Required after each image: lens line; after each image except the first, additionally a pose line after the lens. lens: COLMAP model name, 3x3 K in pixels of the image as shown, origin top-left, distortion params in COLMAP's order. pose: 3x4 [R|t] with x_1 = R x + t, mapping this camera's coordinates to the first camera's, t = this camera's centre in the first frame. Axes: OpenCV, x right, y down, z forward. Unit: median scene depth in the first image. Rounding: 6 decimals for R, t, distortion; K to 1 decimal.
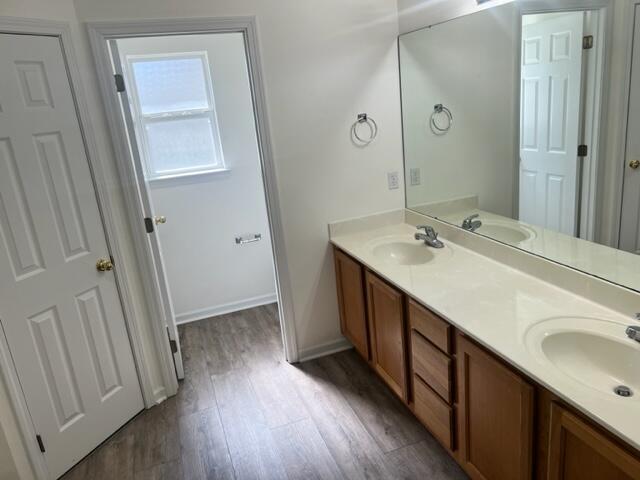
lens RADIAL K [[481.6, 0, 320.0], [0, 481.6, 240.0], [0, 0, 1]] dist [0.037859, -0.031572]
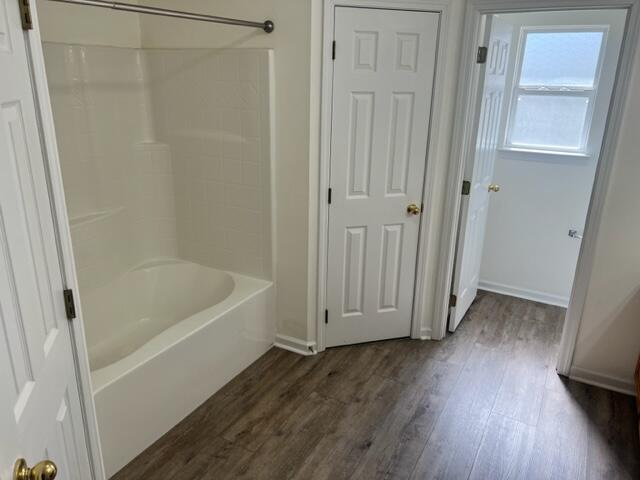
lens RADIAL K [[481.6, 0, 320.0], [0, 481.6, 240.0], [0, 0, 1]] dist [0.037859, -0.031572]
pose [[0.655340, 0.343842, -0.672534, 0.201719], [-0.295187, 0.936157, 0.190983, -0.031180], [0.695265, 0.073365, 0.714999, -0.003374]]
